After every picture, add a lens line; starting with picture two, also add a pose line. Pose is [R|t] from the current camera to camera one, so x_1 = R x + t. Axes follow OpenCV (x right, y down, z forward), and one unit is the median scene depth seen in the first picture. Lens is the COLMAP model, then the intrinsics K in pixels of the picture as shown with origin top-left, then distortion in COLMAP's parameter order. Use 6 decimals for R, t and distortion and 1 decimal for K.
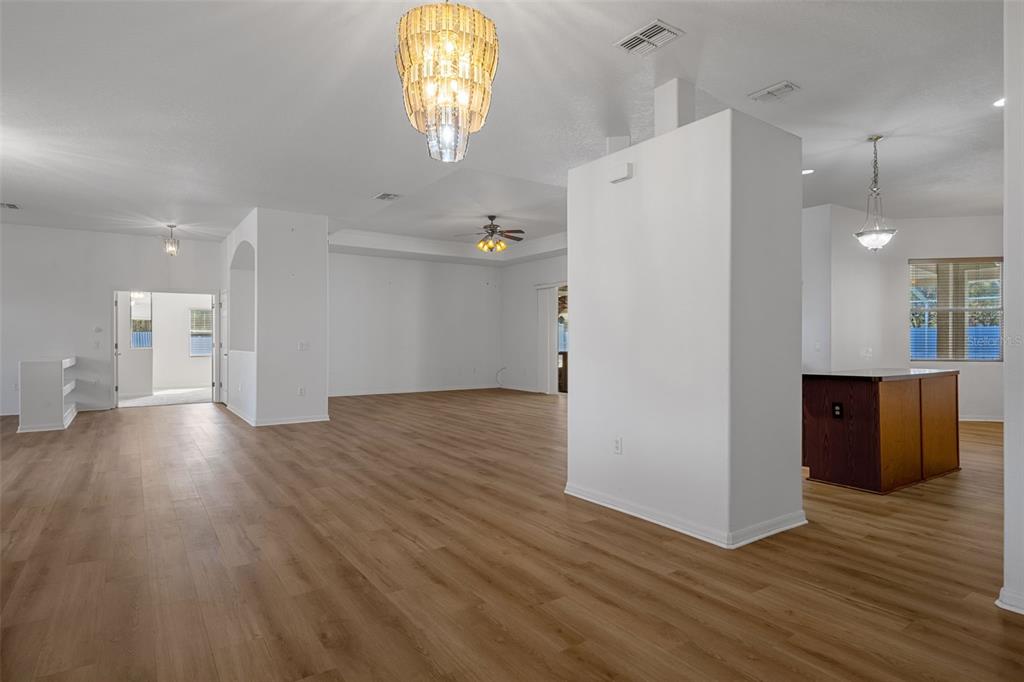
lens RADIAL K [[559.5, 0, 513.4], [0, 559.5, 336.7], [0, 0, 1]] dist [-0.002673, -0.000310]
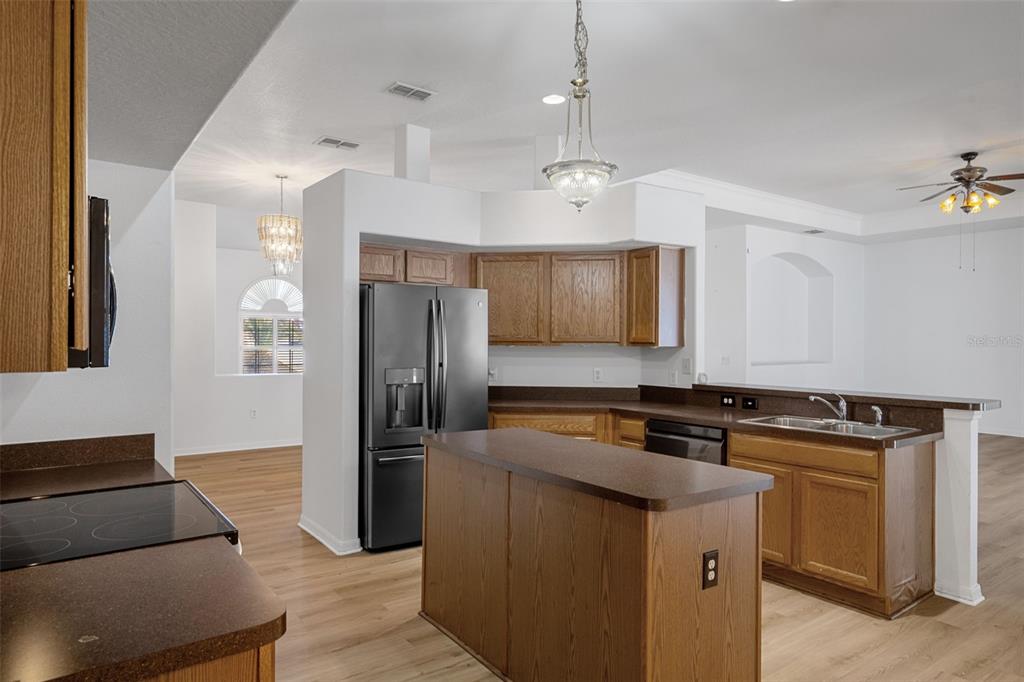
lens RADIAL K [[646.9, 0, 511.3], [0, 646.9, 341.1], [0, 0, 1]] dist [0.014682, 0.000485]
pose [[0.010941, 0.003594, -0.999934, 0.419963], [0.005961, 0.999976, 0.003660, -0.013113], [0.999922, -0.006001, 0.010920, 0.322858]]
